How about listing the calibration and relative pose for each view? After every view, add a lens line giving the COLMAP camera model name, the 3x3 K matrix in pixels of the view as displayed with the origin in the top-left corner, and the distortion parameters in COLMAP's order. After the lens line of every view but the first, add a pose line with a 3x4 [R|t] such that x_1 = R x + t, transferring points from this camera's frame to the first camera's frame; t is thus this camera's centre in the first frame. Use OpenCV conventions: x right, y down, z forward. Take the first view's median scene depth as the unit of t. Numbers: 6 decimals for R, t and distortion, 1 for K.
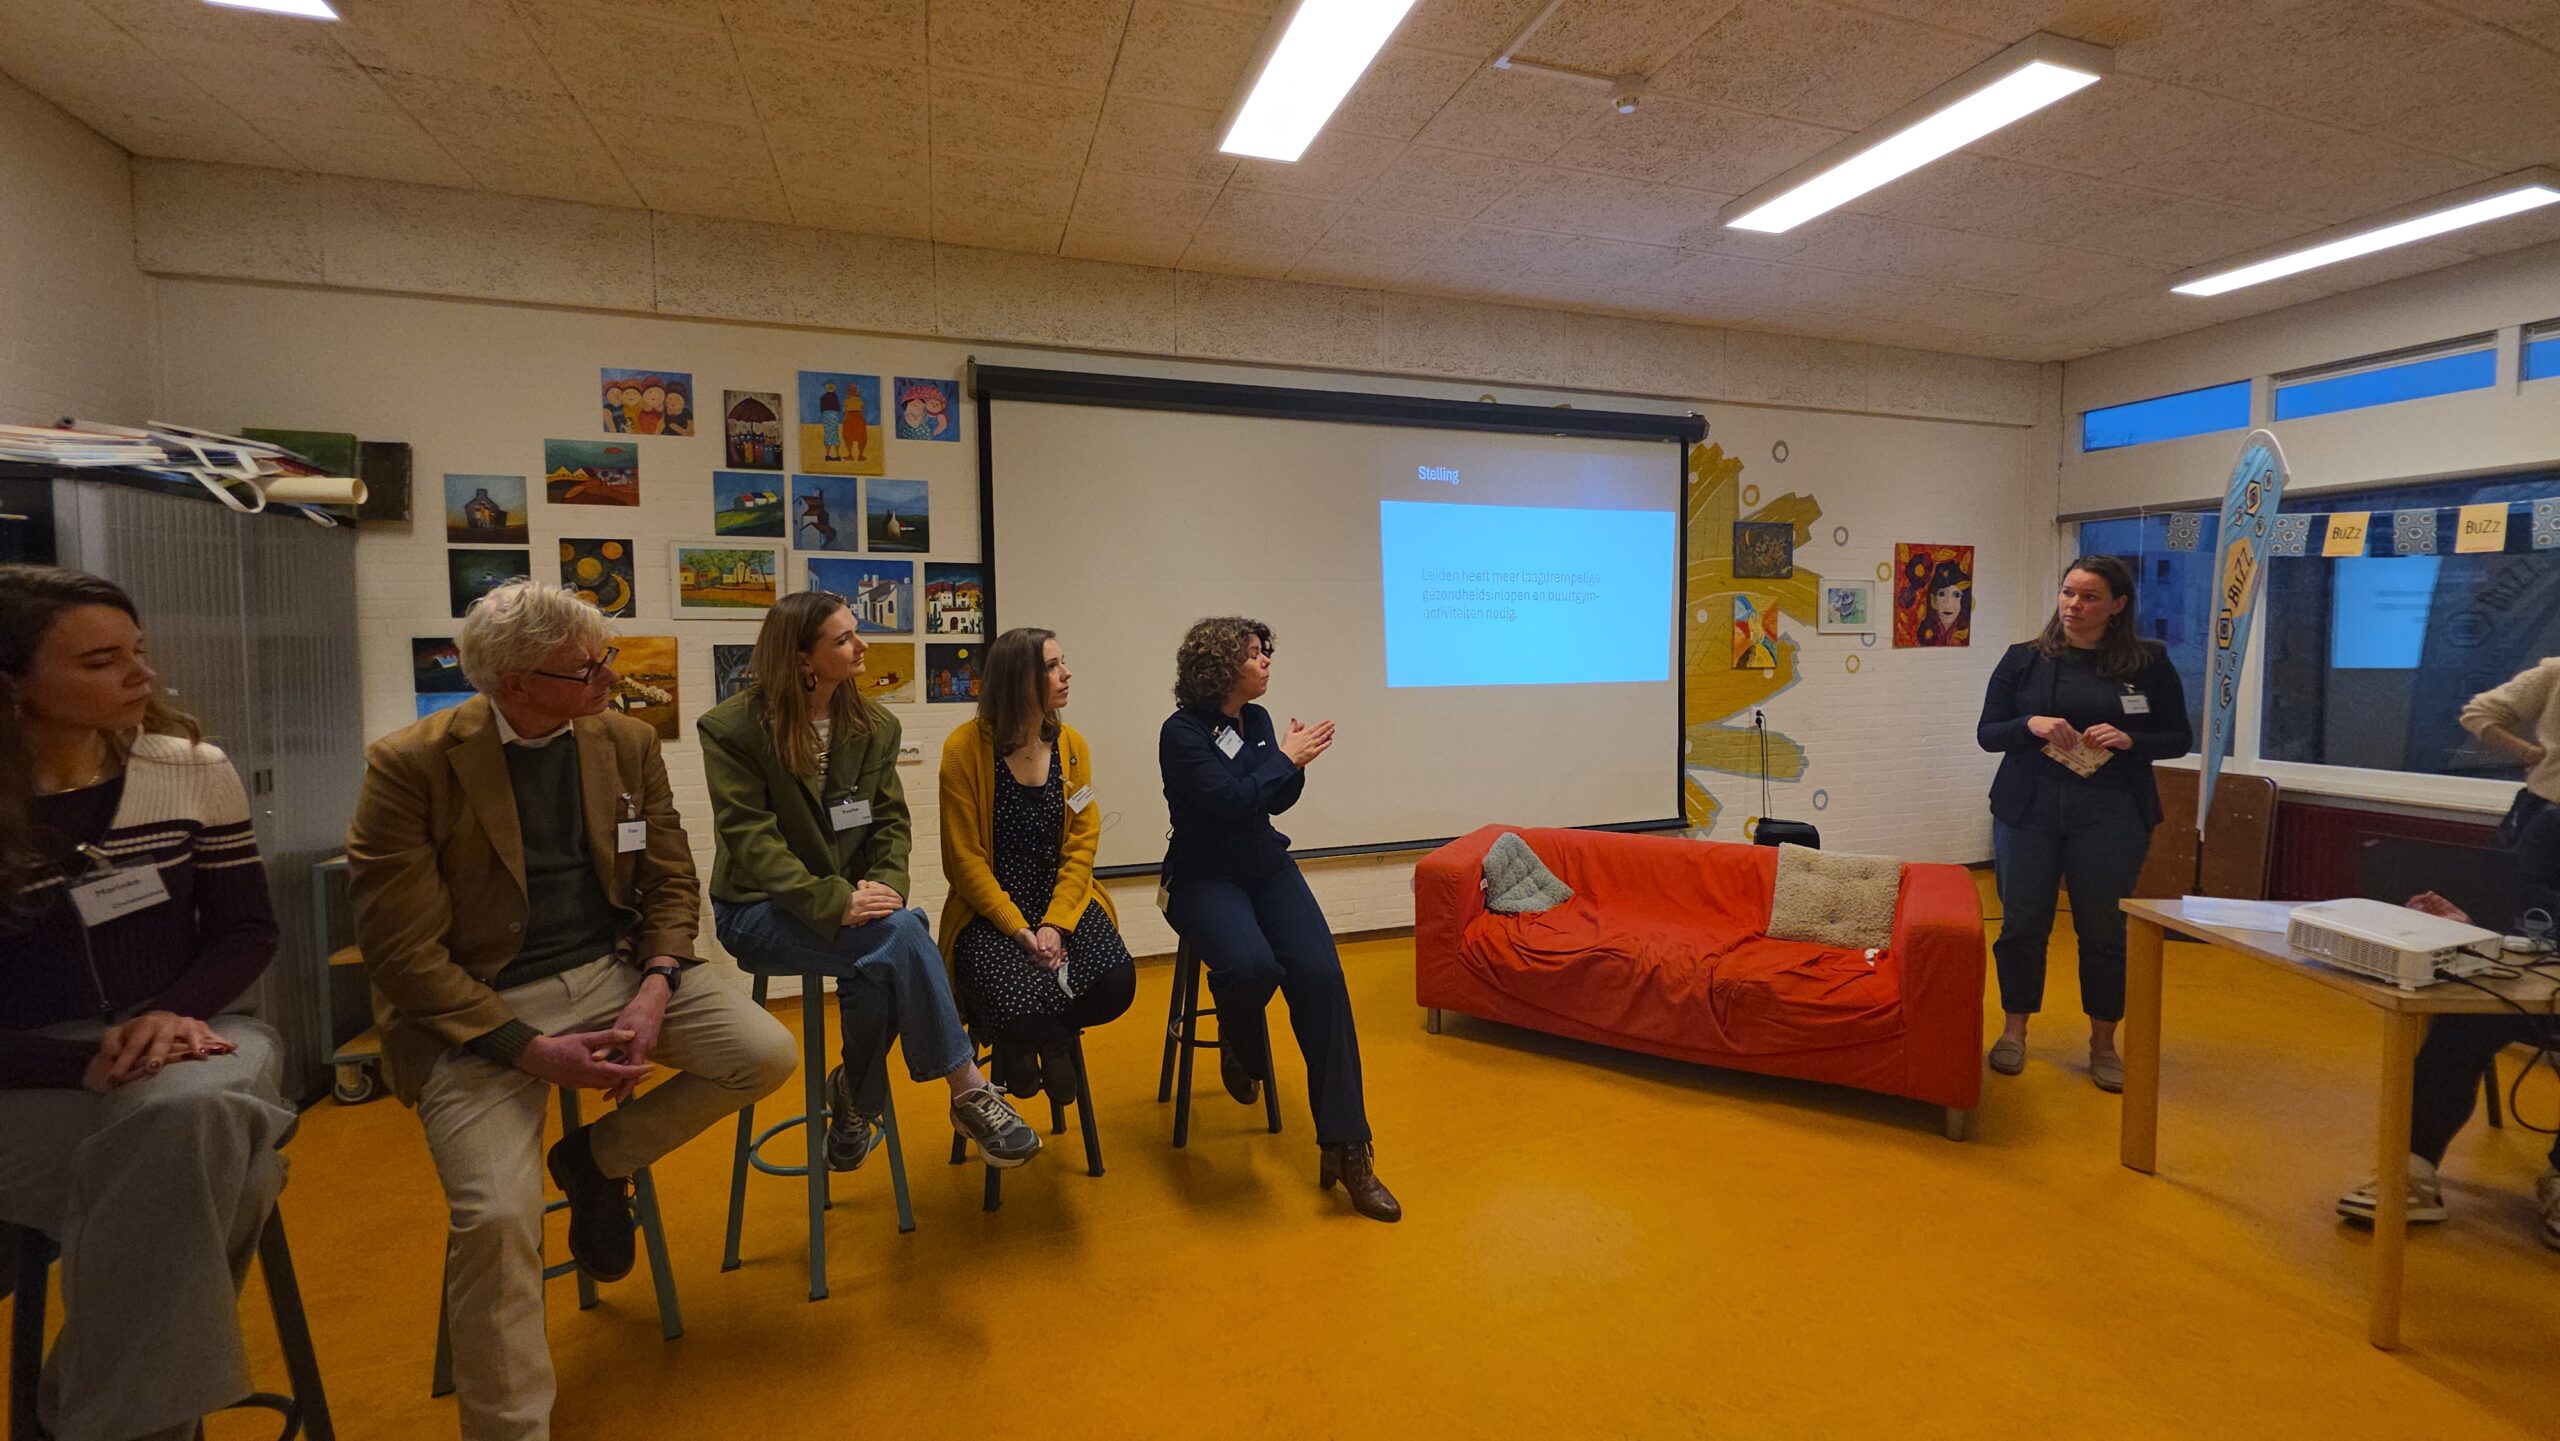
lens RADIAL K [[1014.8, 0, 1290.8], [0, 1014.8, 692.4], [0, 0, 1]] dist [0.013680, -0.007777]
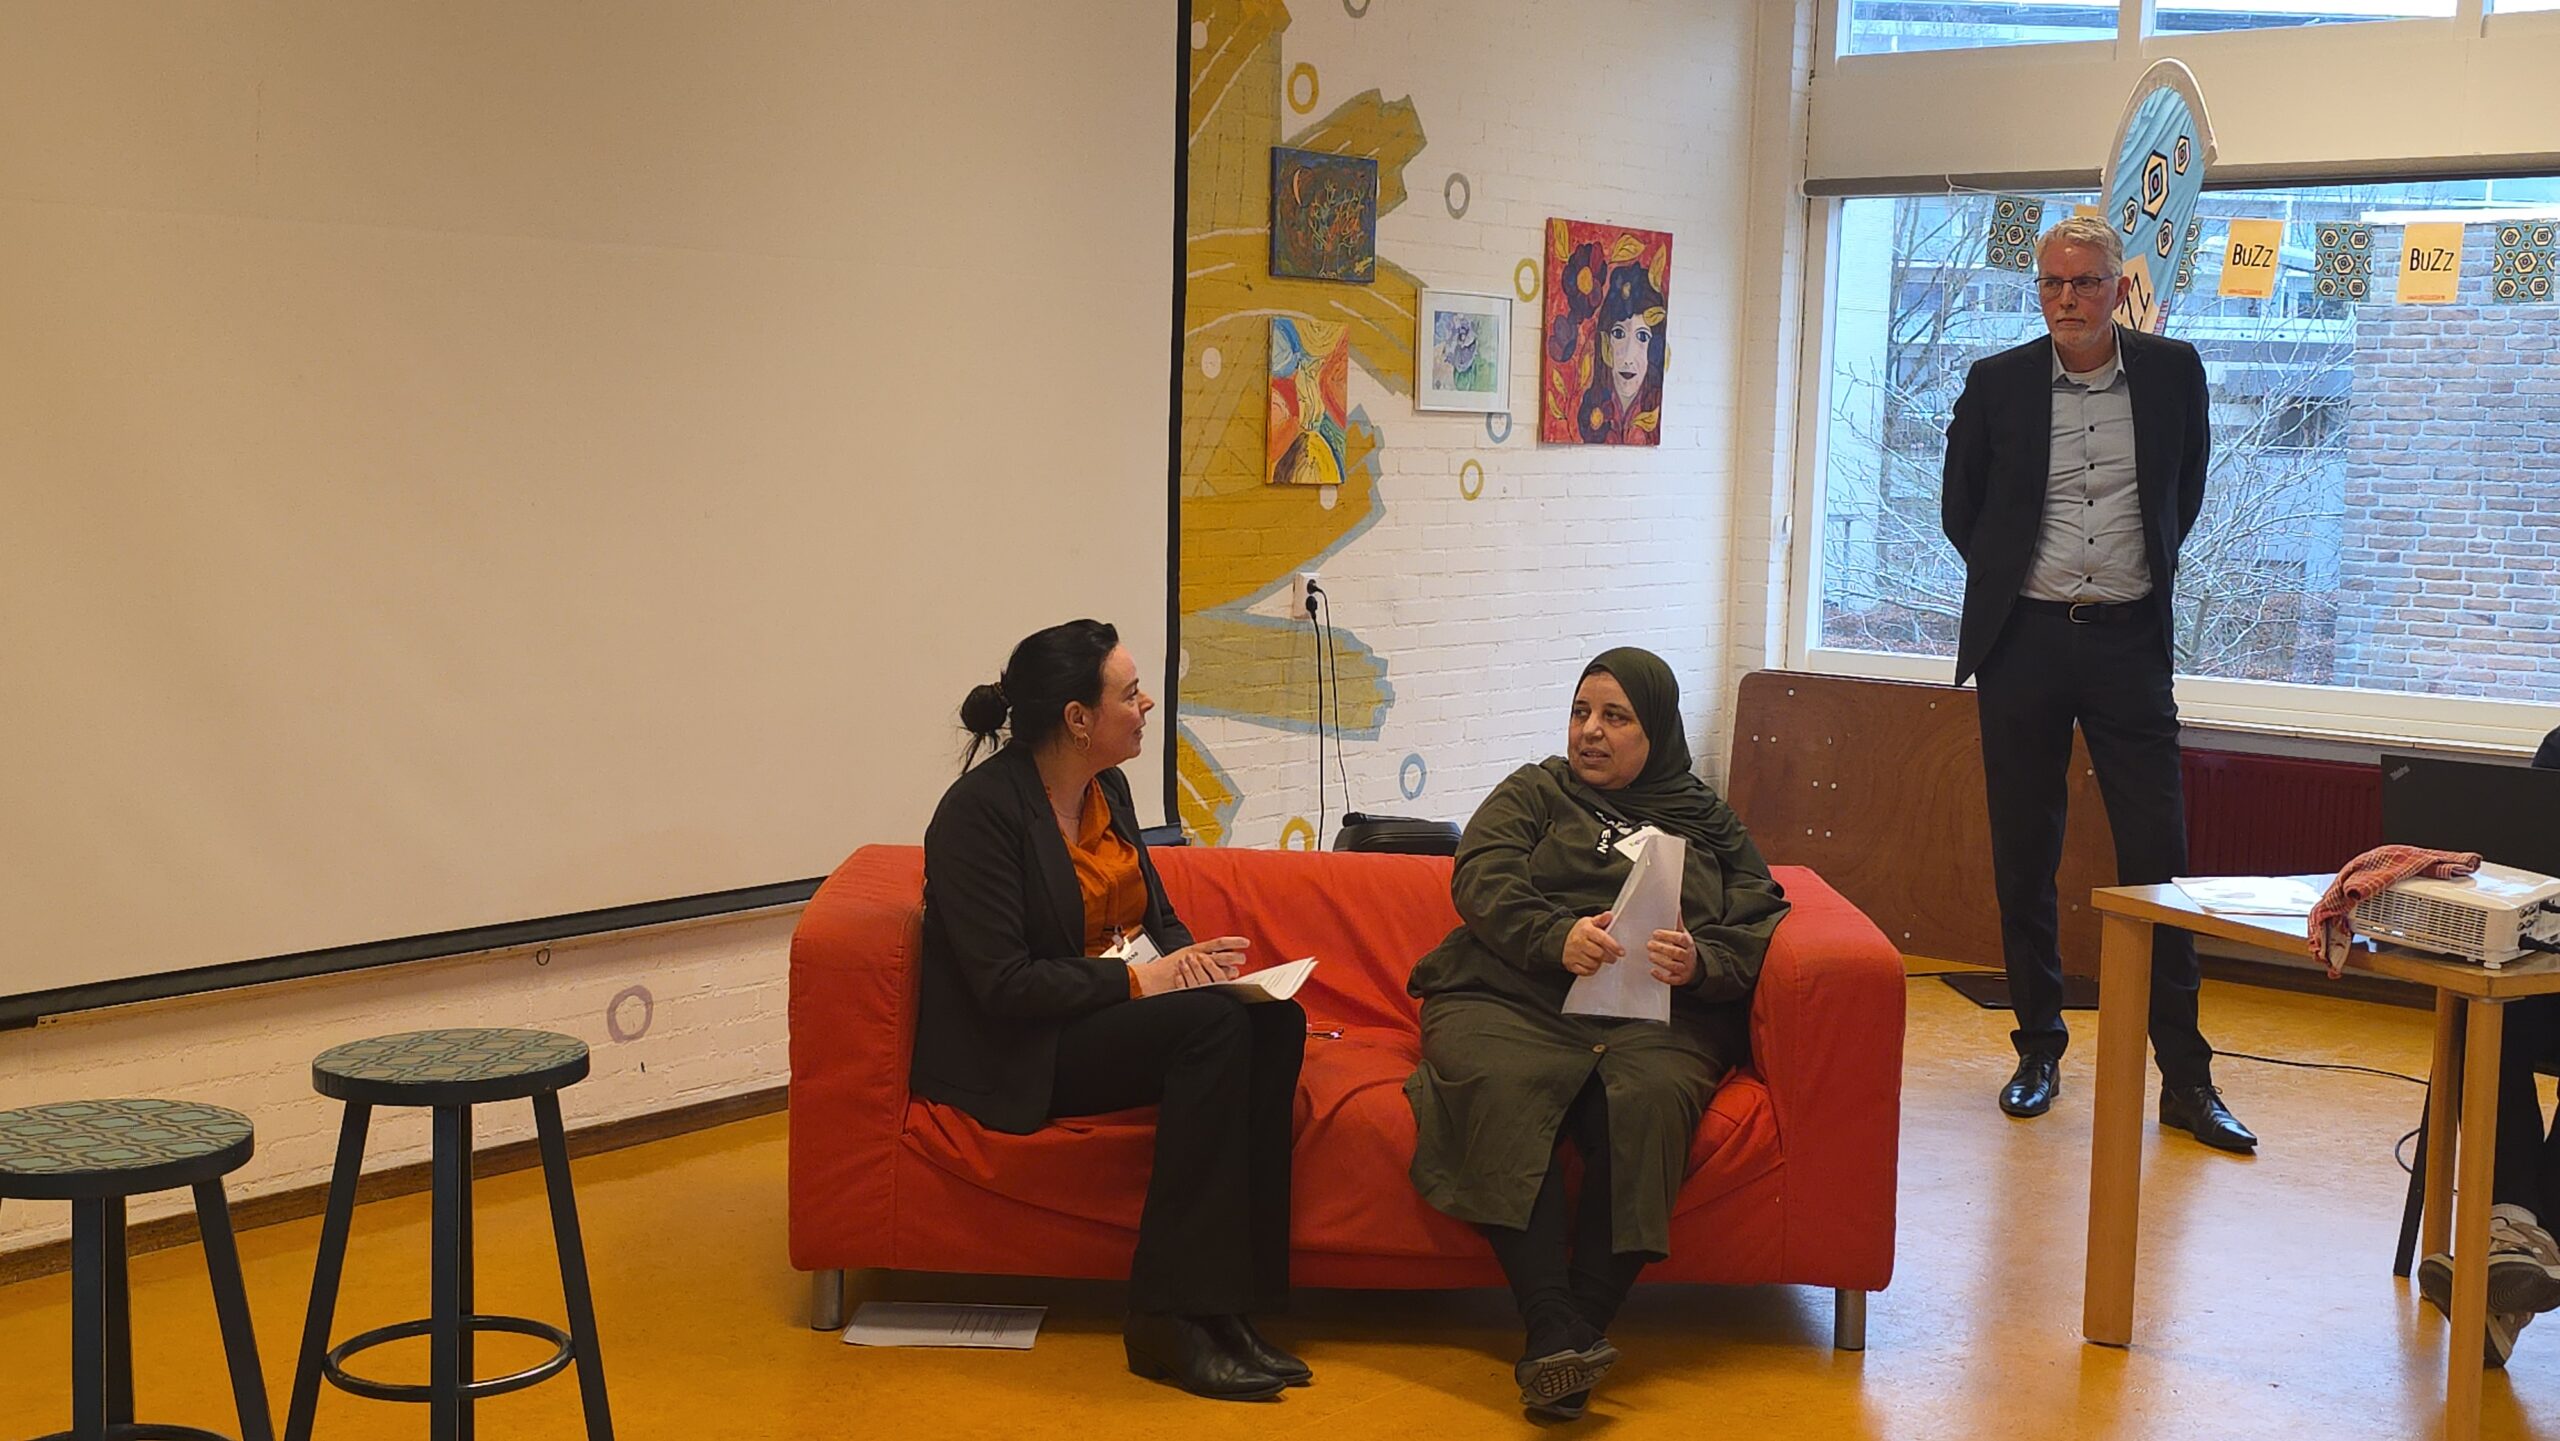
lens RADIAL K [[2946.4, 0, 1279.9], [0, 2946.4, 732.8], [0, 0, 1]] dist [0.172996, -0.484056]
pose [[0.850804, -0.026281, 0.524825, -0.319020], [-0.005590, 0.998239, 0.059050, 0.011325], [-0.525453, -0.053173, 0.849159, -0.130032]]
